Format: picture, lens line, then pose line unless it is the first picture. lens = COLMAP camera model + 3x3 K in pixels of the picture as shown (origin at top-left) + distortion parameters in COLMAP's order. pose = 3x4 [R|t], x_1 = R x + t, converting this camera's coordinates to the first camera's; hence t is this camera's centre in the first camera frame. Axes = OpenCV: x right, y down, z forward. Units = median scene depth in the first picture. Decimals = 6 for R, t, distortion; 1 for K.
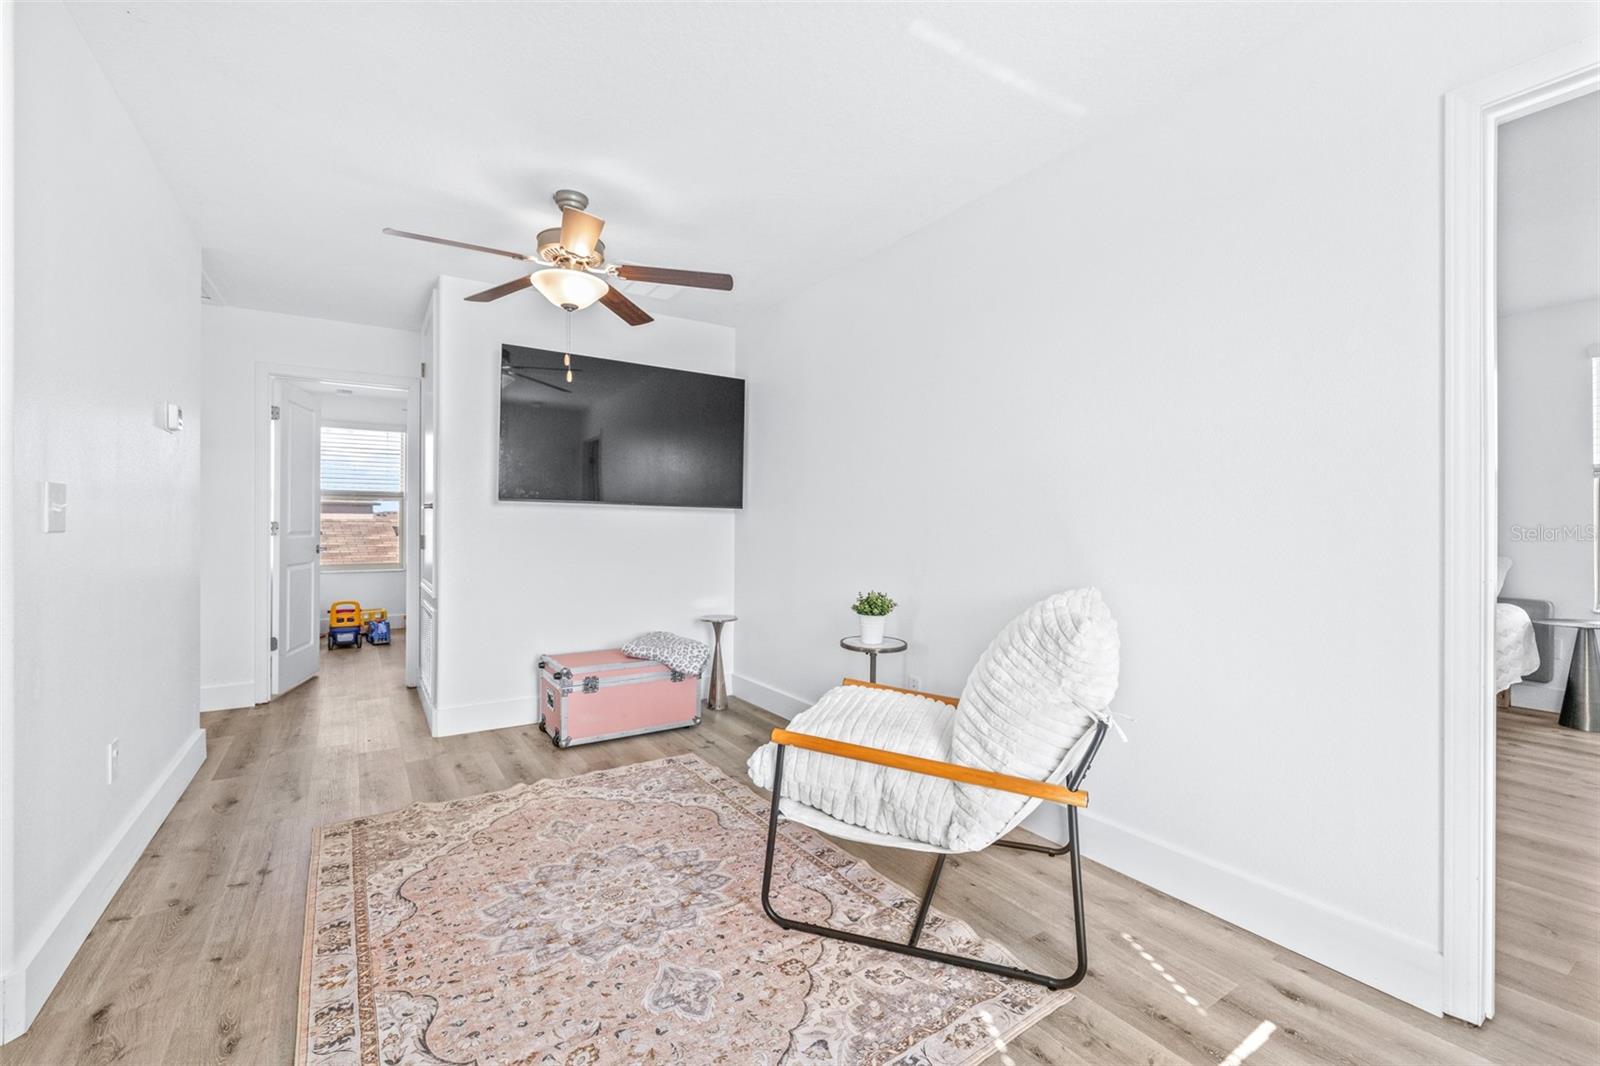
lens RADIAL K [[685.9, 0, 802.2], [0, 685.9, 525.3], [0, 0, 1]] dist [0.000408, -0.000156]
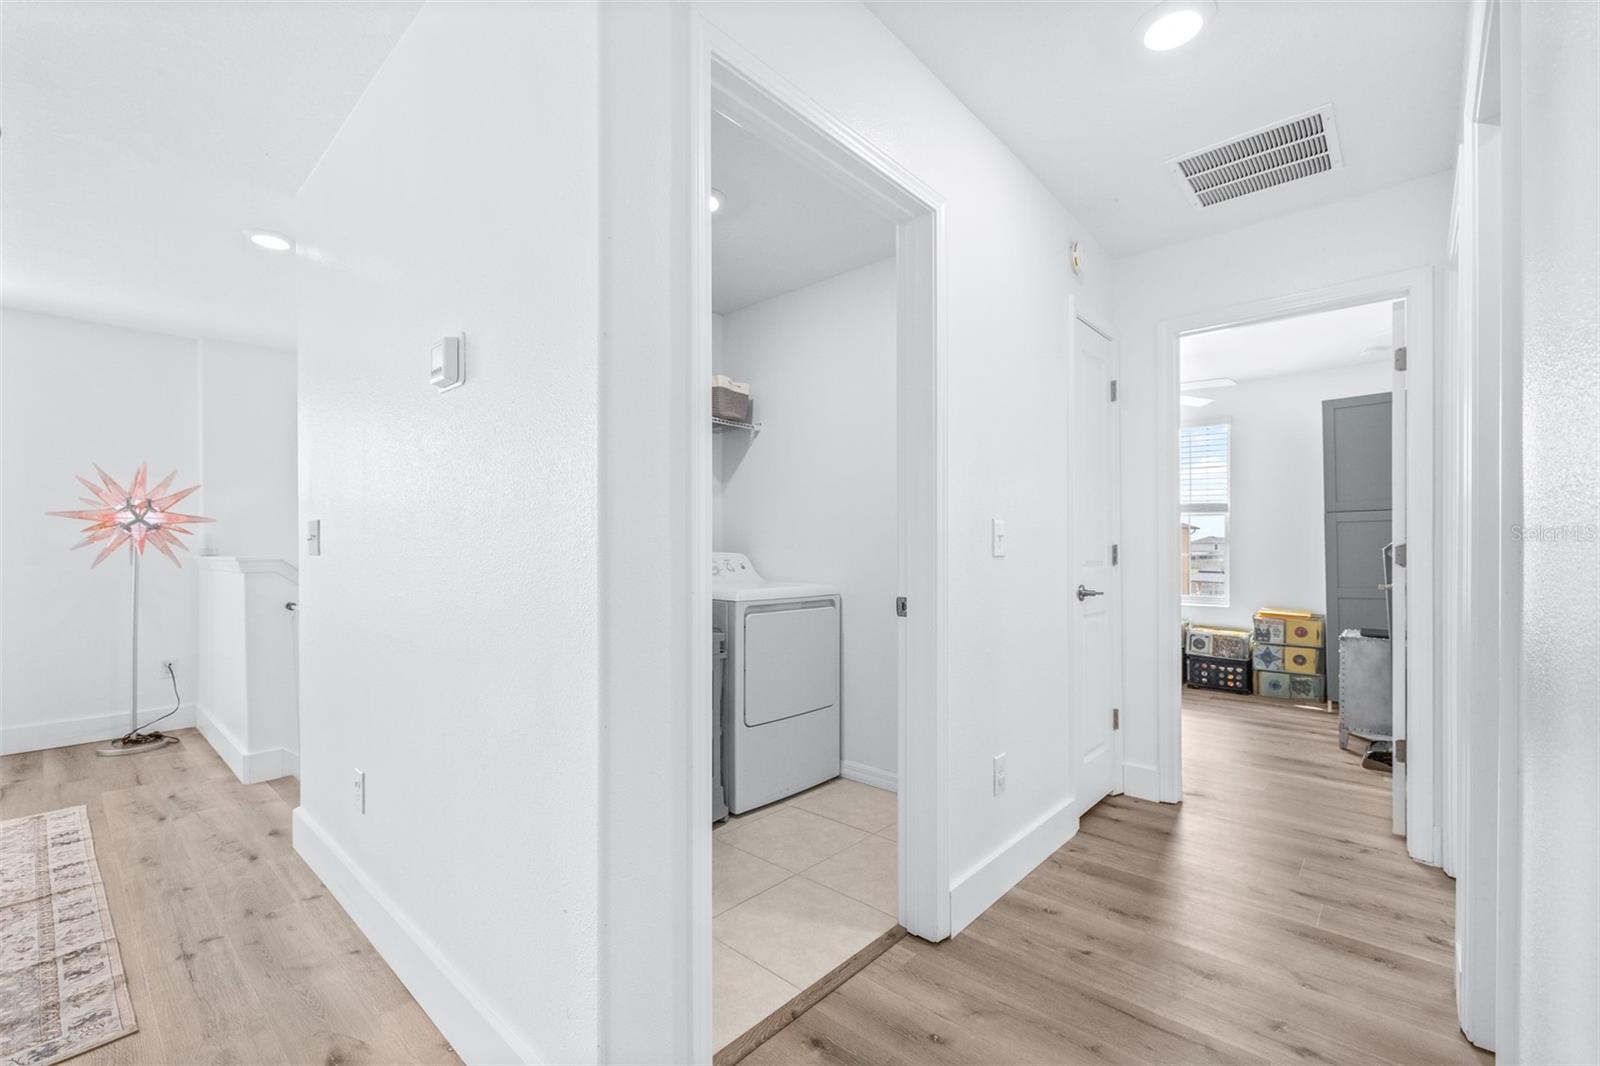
lens RADIAL K [[682.1, 0, 801.4], [0, 682.1, 543.2], [0, 0, 1]] dist [0.000397, -0.000266]
pose [[-0.967435, 0.003235, -0.253098, -1.334203], [0.003688, 0.999992, -0.001316, -0.007463], [0.253092, -0.002206, -0.967440, 2.051533]]
